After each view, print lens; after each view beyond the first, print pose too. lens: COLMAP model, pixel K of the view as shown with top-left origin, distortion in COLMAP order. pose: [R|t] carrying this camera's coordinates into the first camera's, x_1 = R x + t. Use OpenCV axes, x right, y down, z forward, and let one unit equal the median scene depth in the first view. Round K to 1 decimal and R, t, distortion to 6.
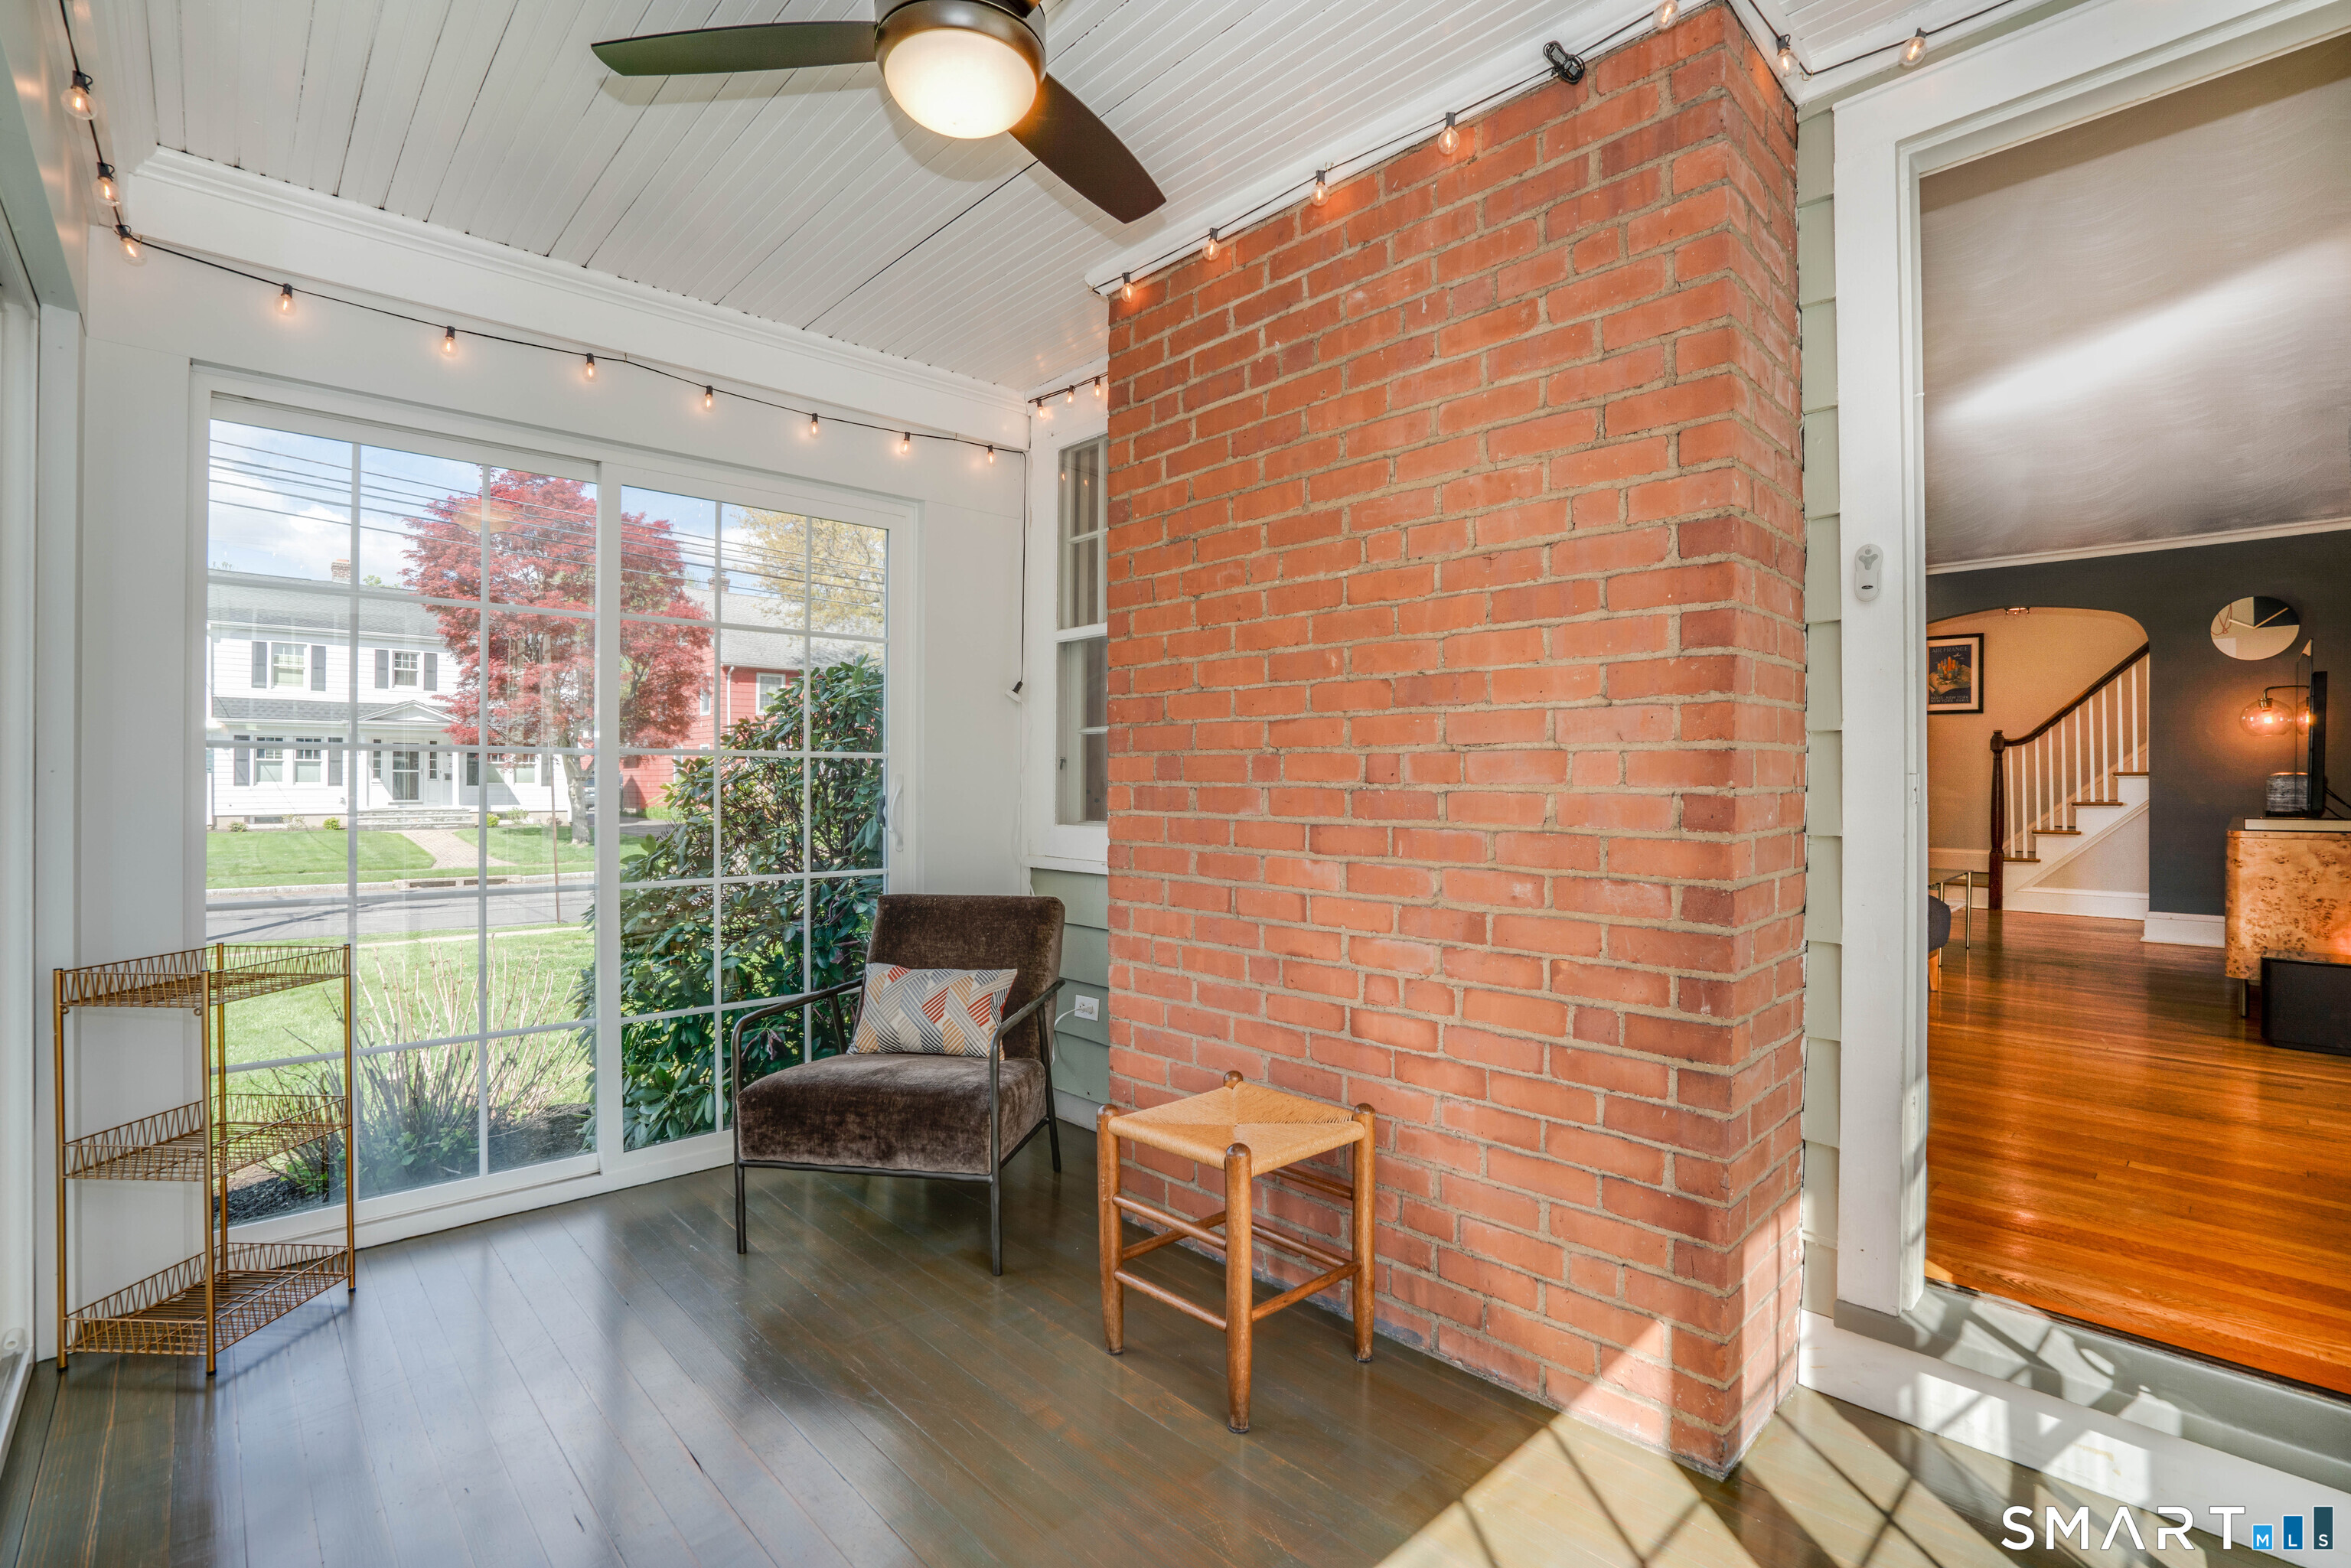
lens RADIAL K [[1095.9, 0, 1175.5], [0, 1095.9, 784.0], [0, 0, 1]] dist [-0.003284, 0.000018]
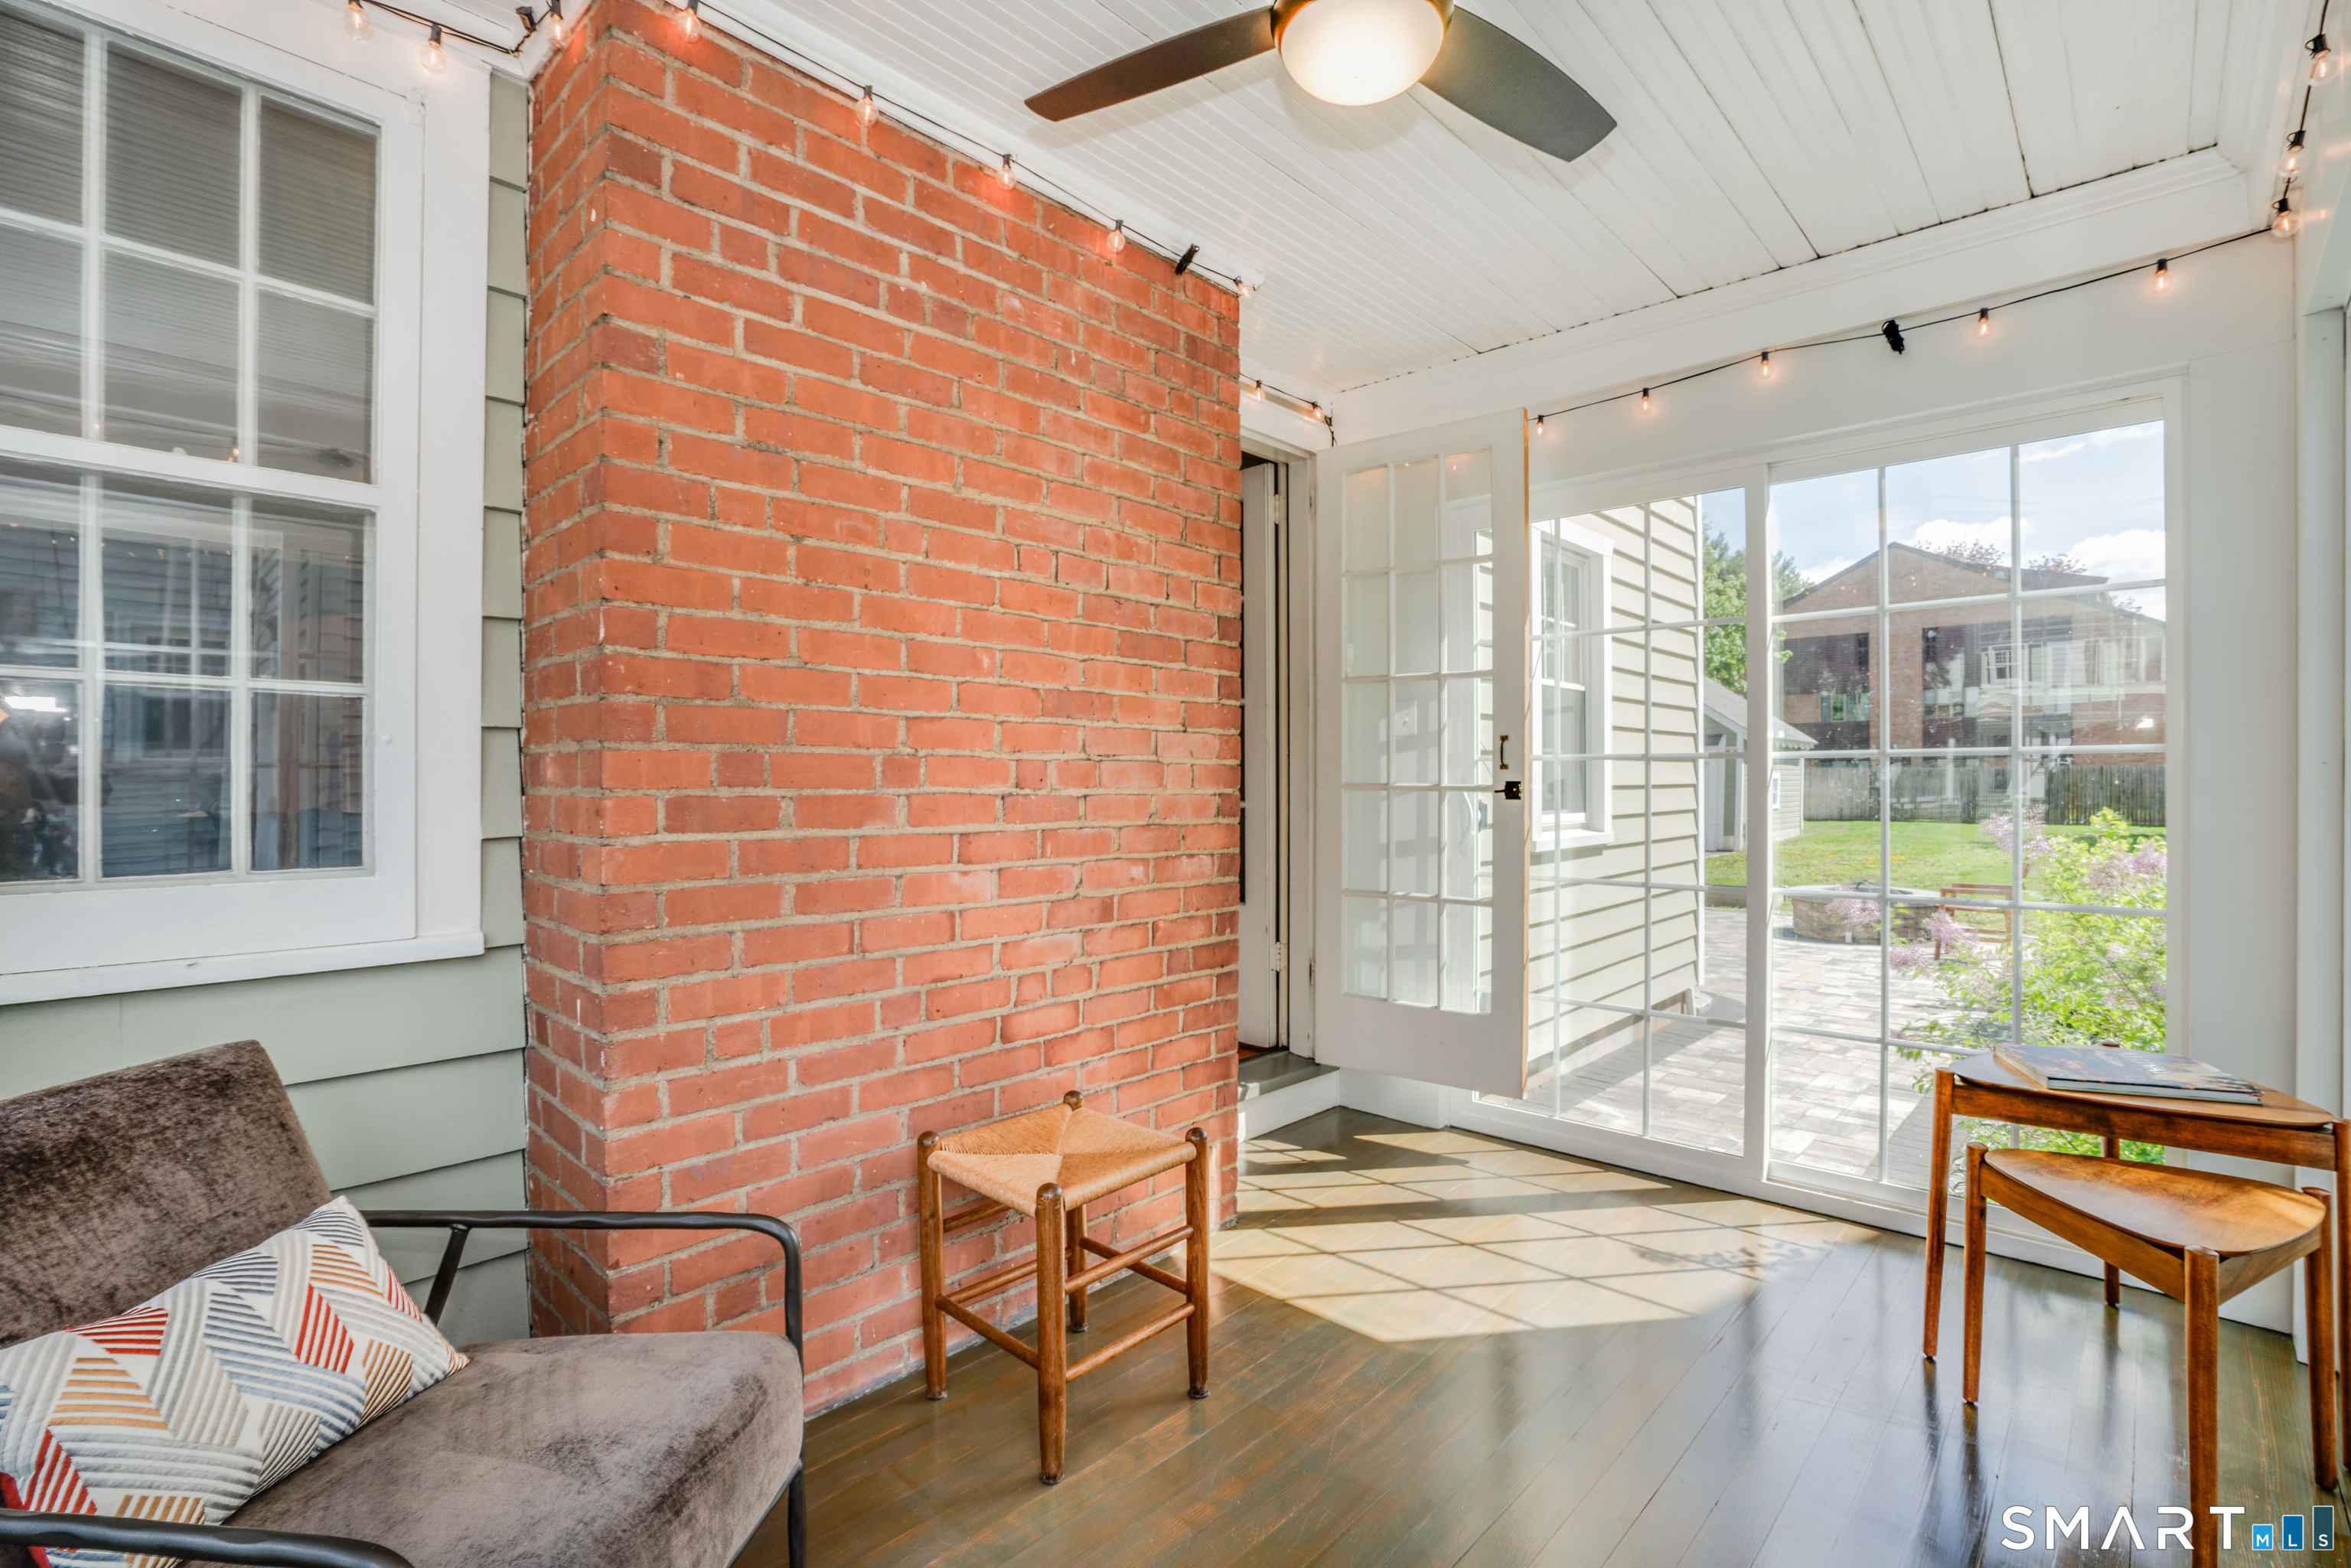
lens RADIAL K [[1095.9, 0, 1175.5], [0, 1095.9, 784.0], [0, 0, 1]] dist [-0.003284, 0.000018]
pose [[-0.047378, -0.004280, 0.998868, -0.825503], [0.002442, 0.999987, 0.004401, -0.008712], [-0.998874, 0.002647, -0.047367, 0.882566]]
